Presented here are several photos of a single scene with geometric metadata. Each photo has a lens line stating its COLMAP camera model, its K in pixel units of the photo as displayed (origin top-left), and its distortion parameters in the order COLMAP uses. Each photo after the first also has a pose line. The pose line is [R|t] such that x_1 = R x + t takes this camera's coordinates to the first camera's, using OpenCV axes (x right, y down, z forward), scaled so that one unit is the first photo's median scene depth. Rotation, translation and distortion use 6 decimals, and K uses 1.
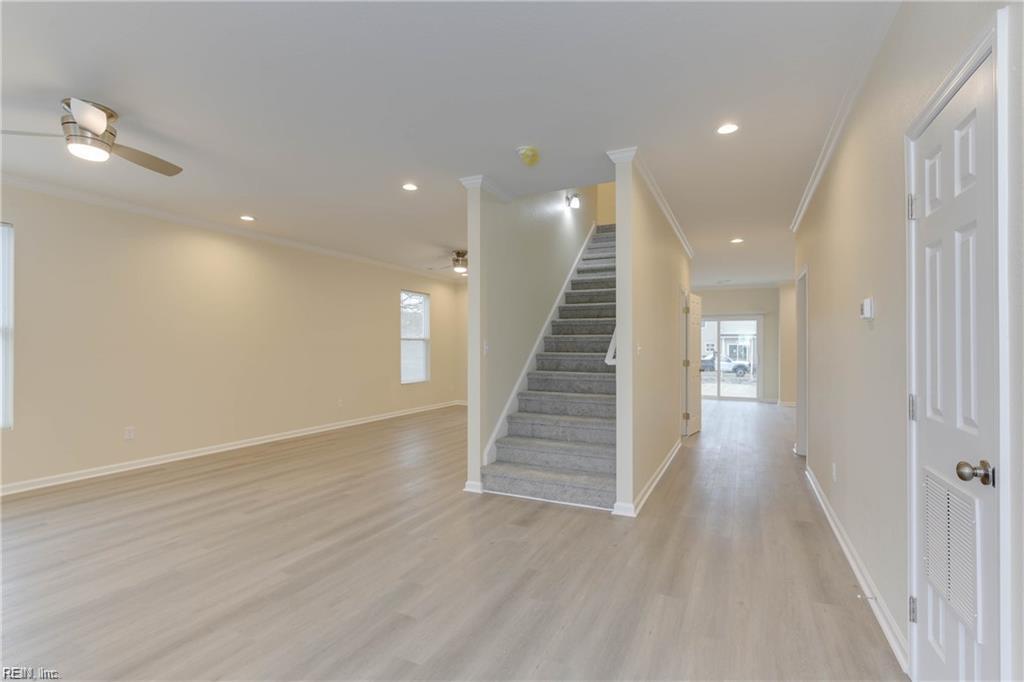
lens RADIAL K [[466.7, 0, 516.1], [0, 466.7, 342.1], [0, 0, 1]] dist [-0.000784, -0.000299]
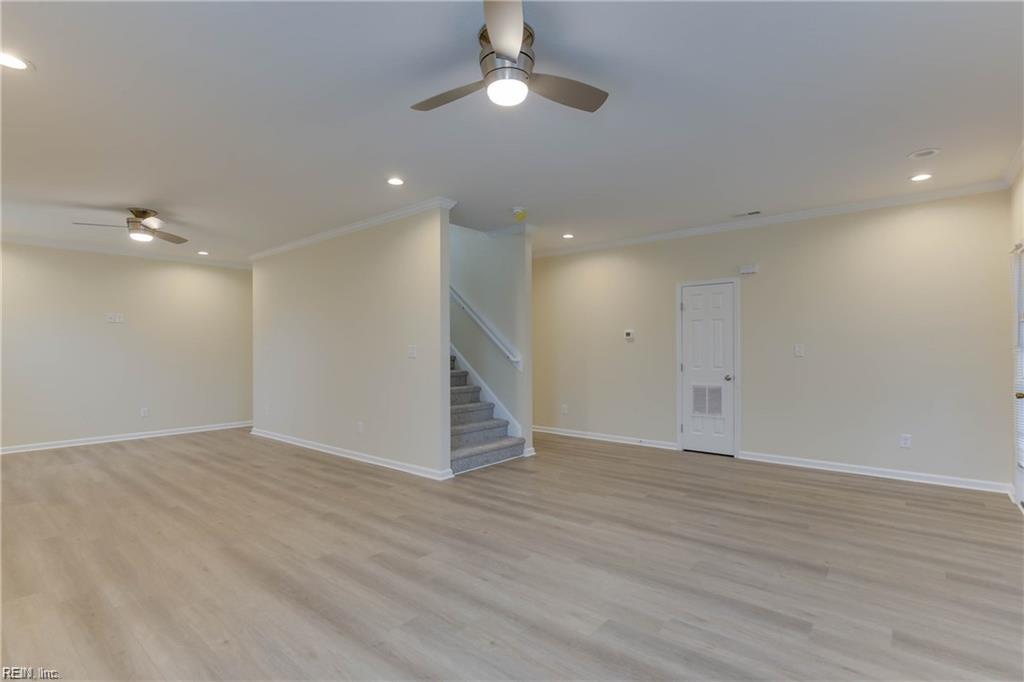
lens RADIAL K [[466.7, 0, 516.1], [0, 466.7, 342.1], [0, 0, 1]] dist [-0.000784, -0.000299]
pose [[0.254357, 0.014310, 0.967004, -1.447682], [-0.008905, 0.999883, -0.012454, 0.002322], [-0.967069, -0.005443, 0.254455, 0.691056]]
